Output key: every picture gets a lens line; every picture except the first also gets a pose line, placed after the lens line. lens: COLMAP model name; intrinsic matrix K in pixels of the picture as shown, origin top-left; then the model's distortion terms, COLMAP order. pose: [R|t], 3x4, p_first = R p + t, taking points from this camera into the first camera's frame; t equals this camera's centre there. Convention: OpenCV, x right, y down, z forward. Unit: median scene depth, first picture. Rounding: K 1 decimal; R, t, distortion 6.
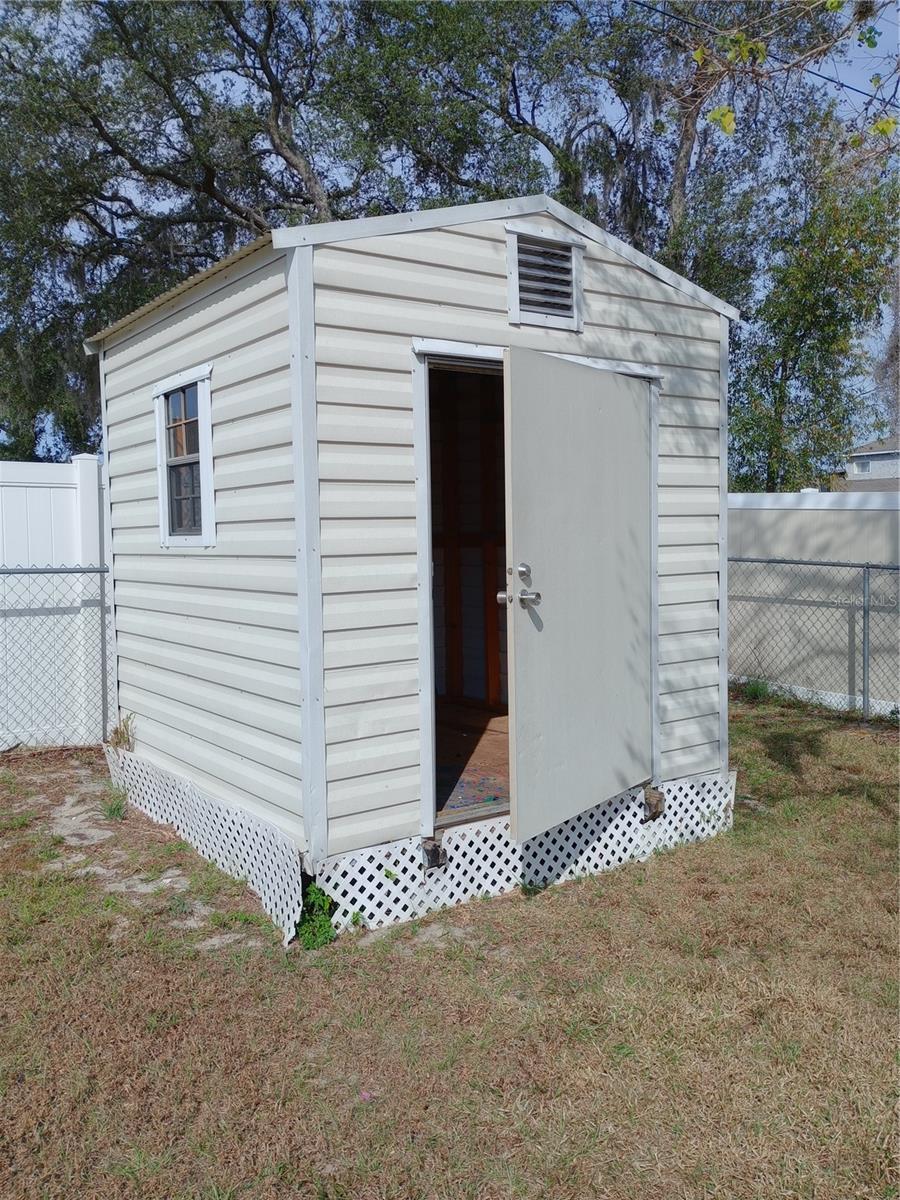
lens RADIAL K [[1000.3, 0, 453.4], [0, 1000.3, 605.2], [0, 0, 1]] dist [-0.000731, -0.007620]
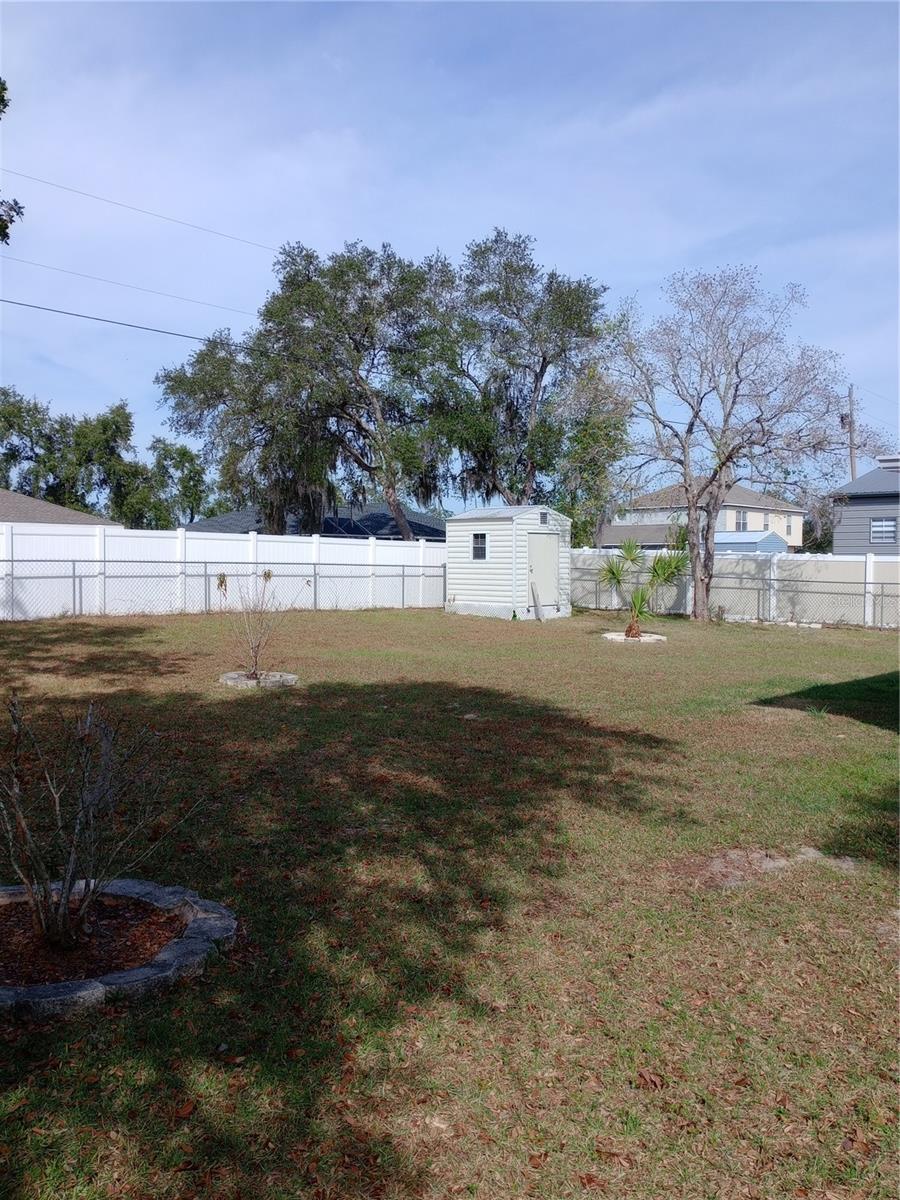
lens RADIAL K [[1000.3, 0, 450.5], [0, 1000.3, 593.4], [0, 0, 1]] dist [-0.000731, -0.007620]
pose [[0.979766, 0.010349, 0.199879, -1.454460], [-0.003948, 0.999467, -0.032395, 0.284811], [-0.200108, 0.030950, 0.979285, -4.194416]]
